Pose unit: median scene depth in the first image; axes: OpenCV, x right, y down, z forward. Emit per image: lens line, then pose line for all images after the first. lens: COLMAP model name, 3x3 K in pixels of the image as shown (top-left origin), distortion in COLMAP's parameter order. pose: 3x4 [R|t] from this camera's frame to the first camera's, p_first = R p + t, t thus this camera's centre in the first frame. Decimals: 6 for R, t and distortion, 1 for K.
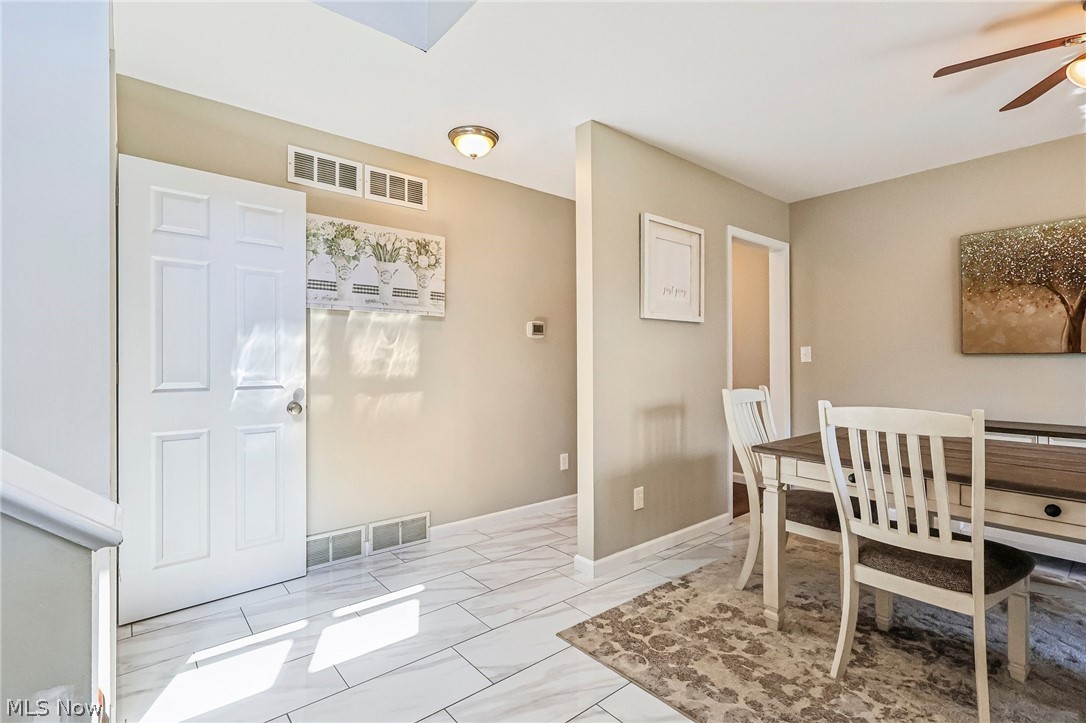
lens RADIAL K [[500.9, 0, 542.1], [0, 500.9, 356.4], [0, 0, 1]] dist [-0.004798, 0.001548]
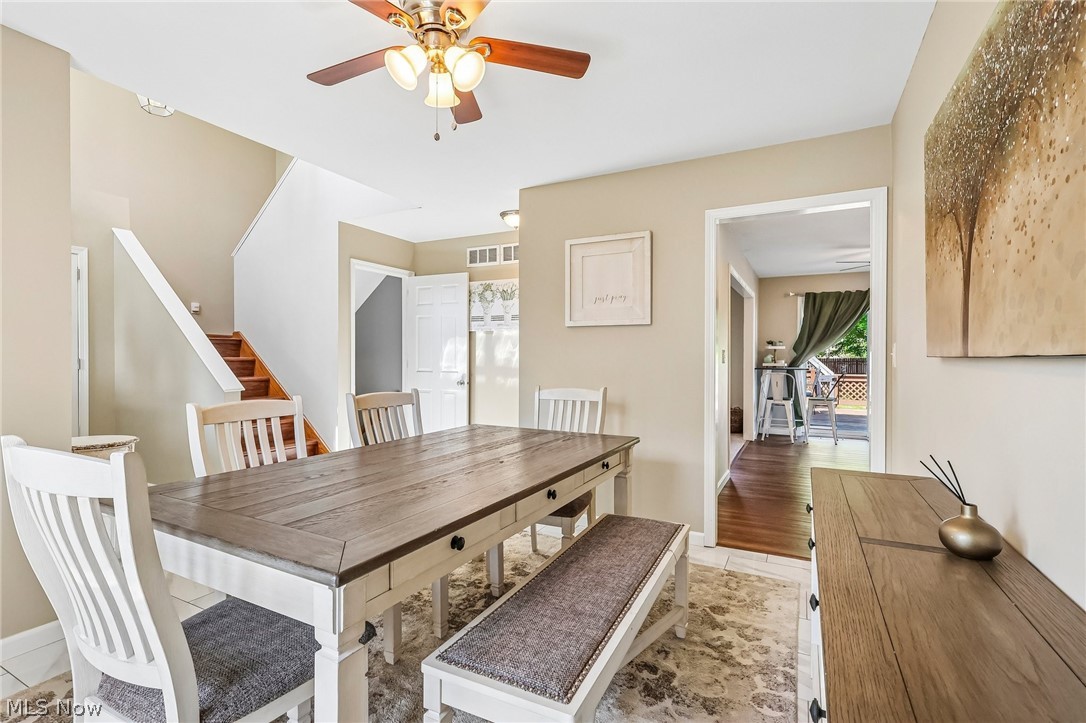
lens RADIAL K [[500.9, 0, 545.4], [0, 500.9, 362.4], [0, 0, 1]] dist [-0.004798, 0.001548]
pose [[0.392588, 0.017061, -0.919556, 1.341358], [0.004904, 0.999775, 0.020643, -0.014976], [0.919701, -0.012614, 0.392416, 0.475579]]
